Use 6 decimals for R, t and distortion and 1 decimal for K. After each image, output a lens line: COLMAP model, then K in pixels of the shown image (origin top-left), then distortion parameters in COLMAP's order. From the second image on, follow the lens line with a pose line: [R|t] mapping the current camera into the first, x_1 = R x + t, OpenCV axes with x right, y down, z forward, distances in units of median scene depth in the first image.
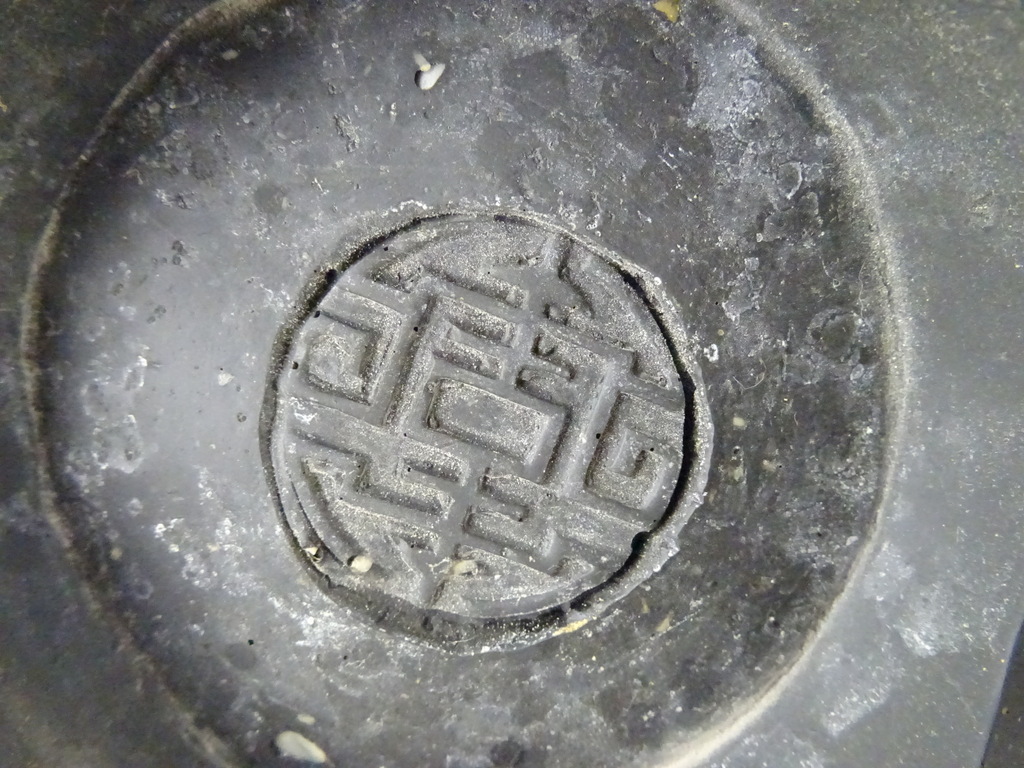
lens RADIAL K [[731.7, 0, 504.2], [0, 731.7, 382.8], [0, 0, 1]] dist [-0.002703, -0.003669]
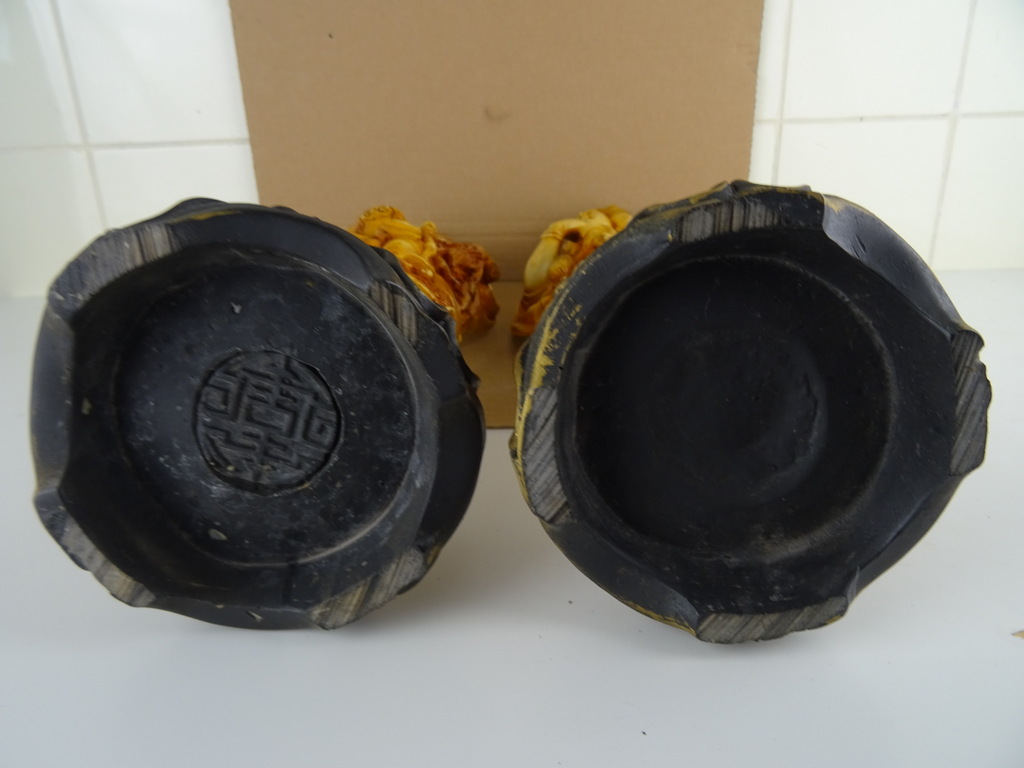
lens RADIAL K [[731.7, 0, 504.2], [0, 731.7, 382.8], [0, 0, 1]] dist [-0.002703, -0.003669]
pose [[0.998678, -0.050968, -0.006737, 0.954519], [0.051231, 0.997560, 0.047419, -0.179506], [0.004304, -0.047702, 0.998852, -1.945181]]
